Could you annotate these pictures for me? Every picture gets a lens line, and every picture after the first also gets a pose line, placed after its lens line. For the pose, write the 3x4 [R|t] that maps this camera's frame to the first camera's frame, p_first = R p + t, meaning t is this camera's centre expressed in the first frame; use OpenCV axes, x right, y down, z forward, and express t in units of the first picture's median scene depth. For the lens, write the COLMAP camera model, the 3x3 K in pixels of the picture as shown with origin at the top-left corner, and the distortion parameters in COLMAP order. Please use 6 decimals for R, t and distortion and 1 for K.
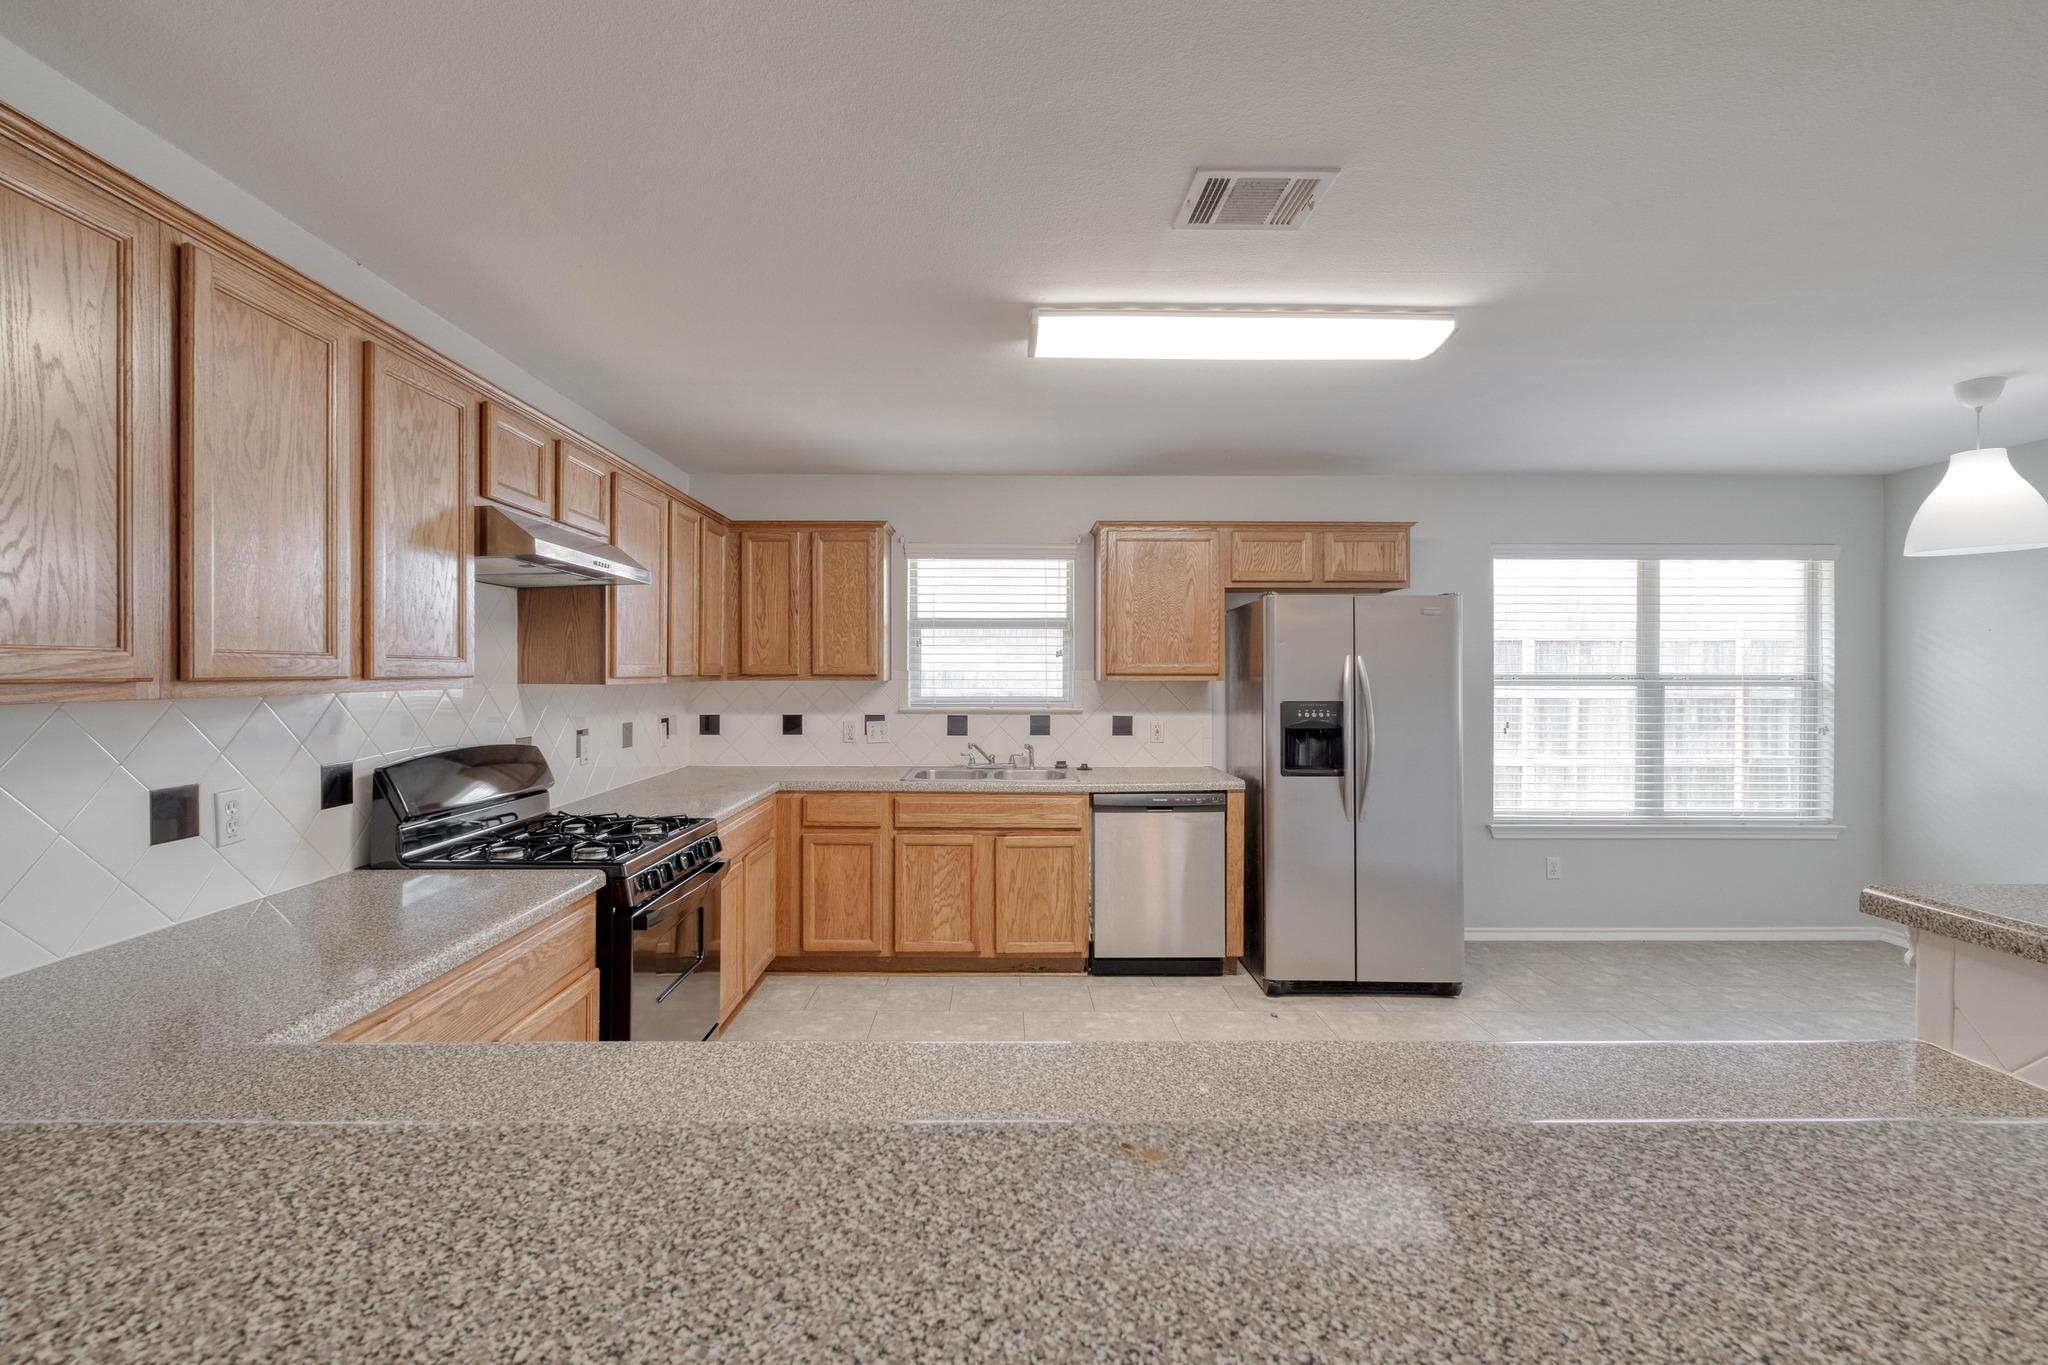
lens RADIAL K [[884.1, 0, 1005.3], [0, 884.1, 673.7], [0, 0, 1]] dist [0.003898, -0.003150]
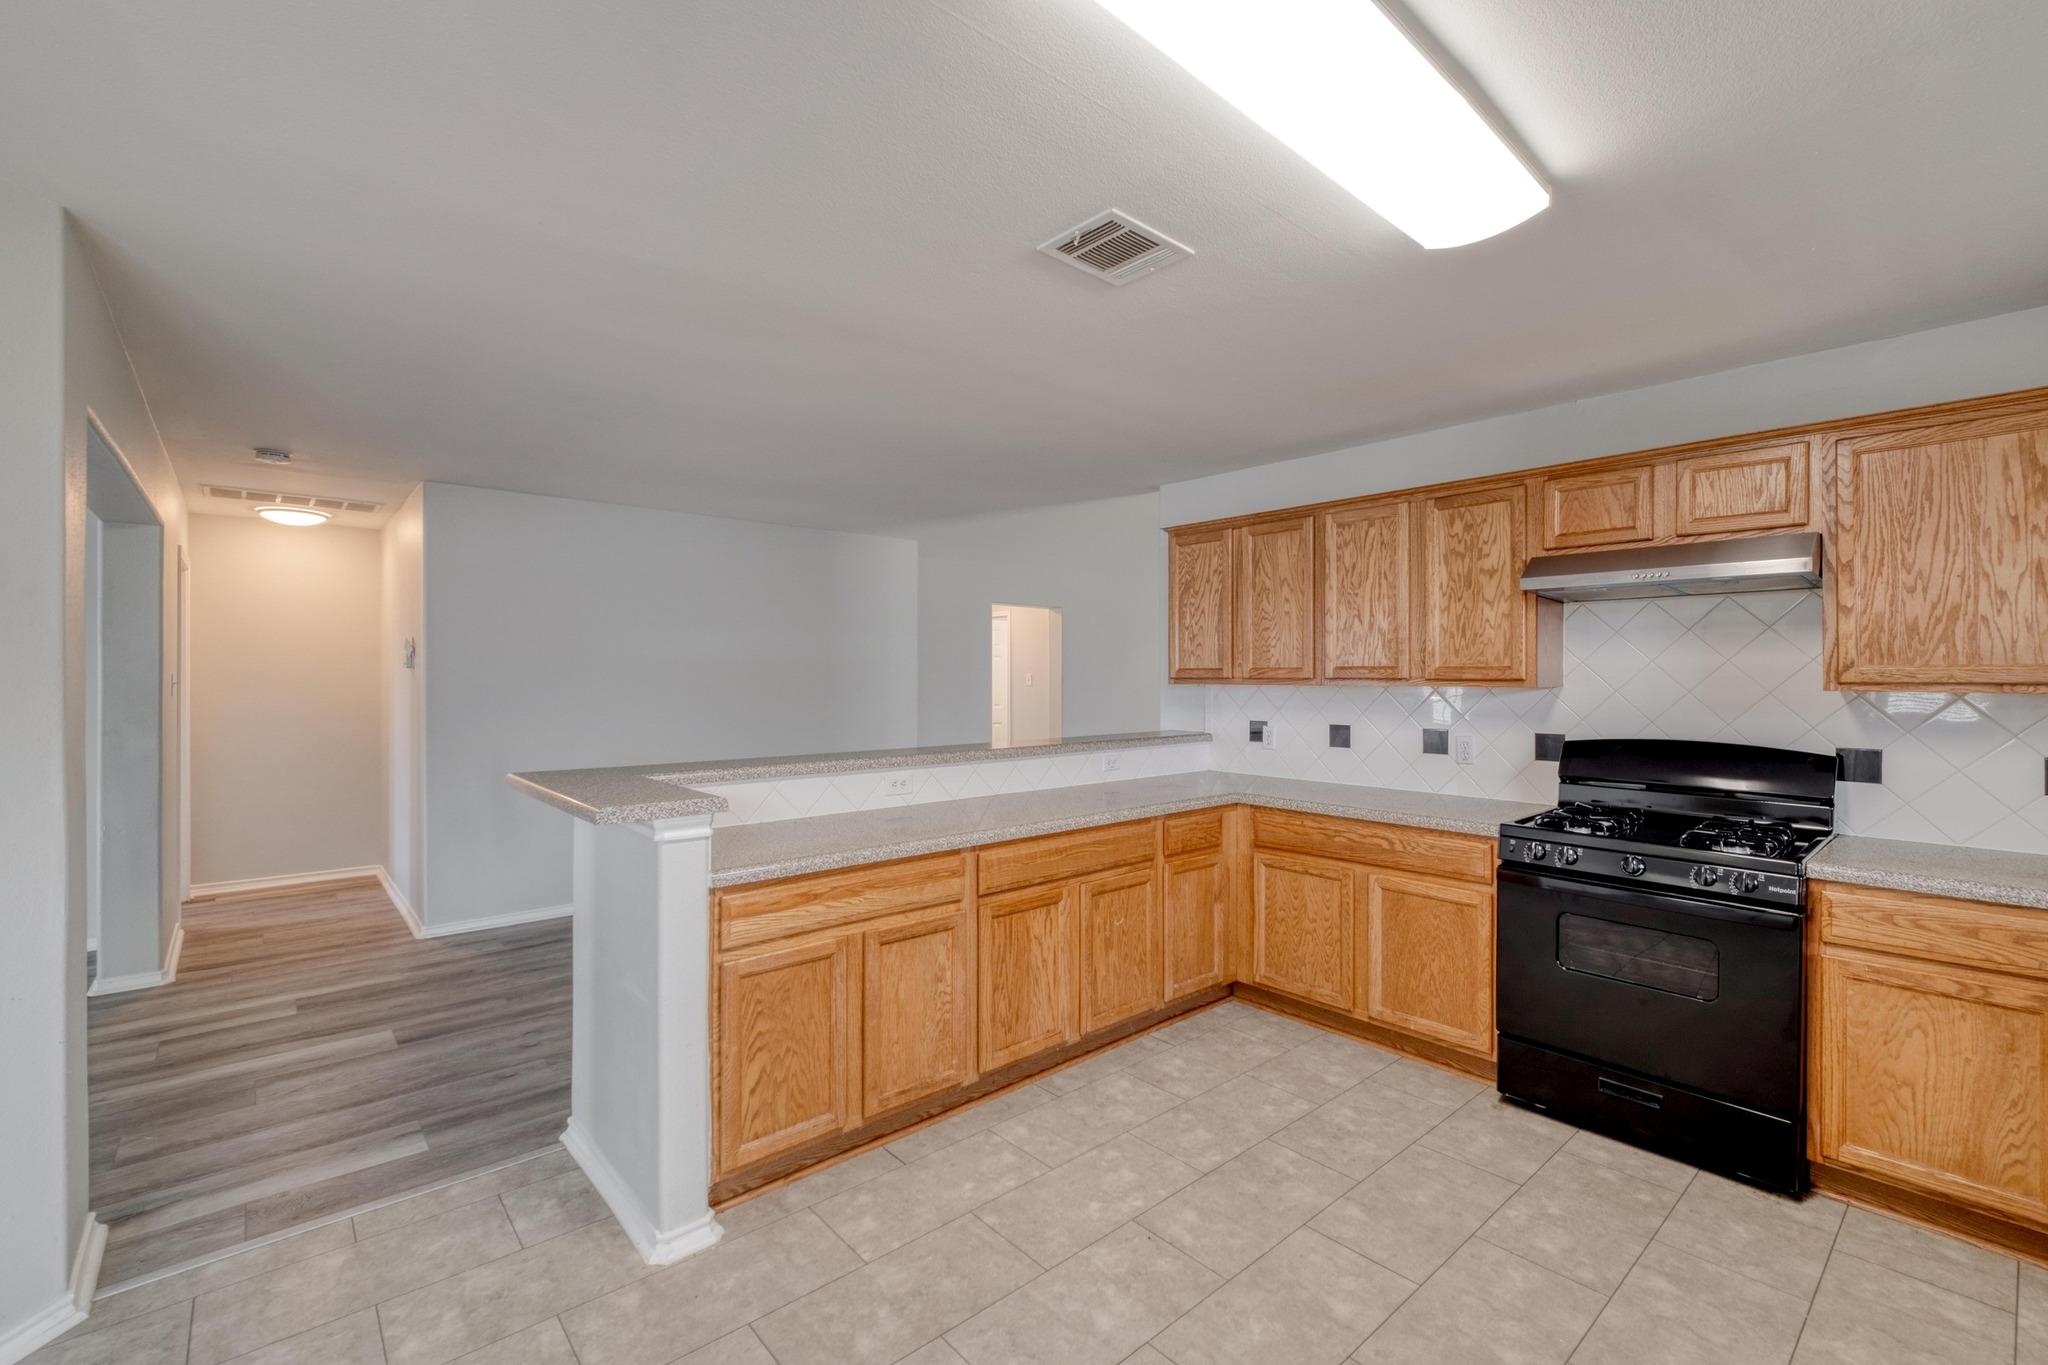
lens RADIAL K [[884.1, 0, 1036.4], [0, 884.1, 674.1], [0, 0, 1]] dist [0.003898, -0.003150]
pose [[-0.751820, -0.002517, -0.659363, 0.515641], [-0.003409, 0.999994, 0.000070, -0.001049], [0.659359, 0.002300, -0.751825, 0.842487]]
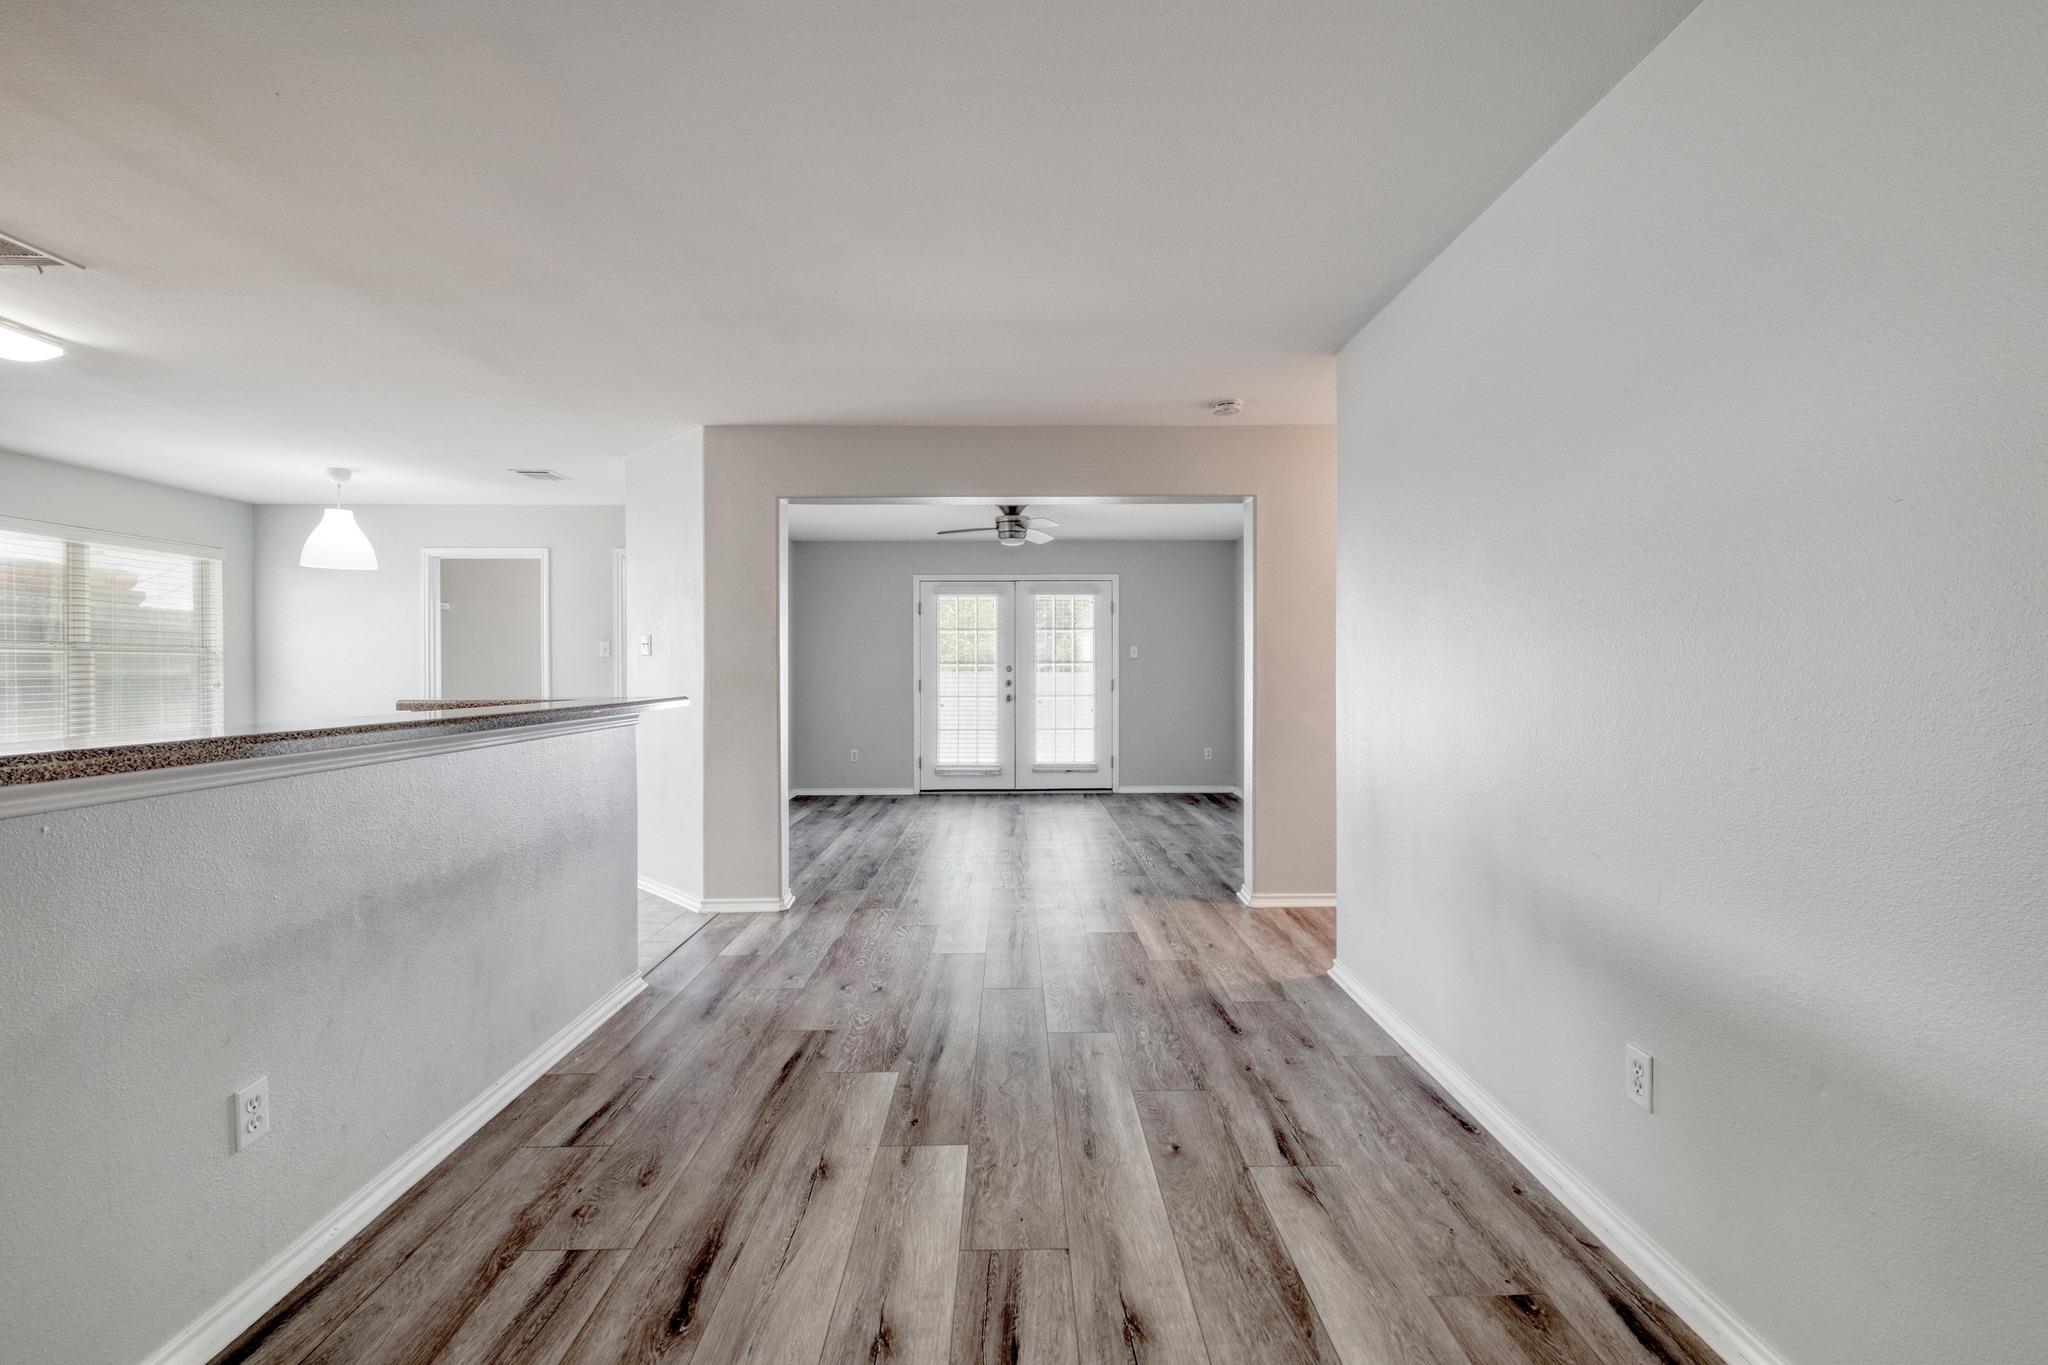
lens RADIAL K [[884.1, 0, 1025.7], [0, 884.1, 671.2], [0, 0, 1]] dist [0.003898, -0.003150]
pose [[-0.011053, -0.005785, 0.999922, -0.501512], [0.005369, 0.999969, 0.005845, 0.047048], [-0.999924, 0.005433, -0.011022, -0.248287]]
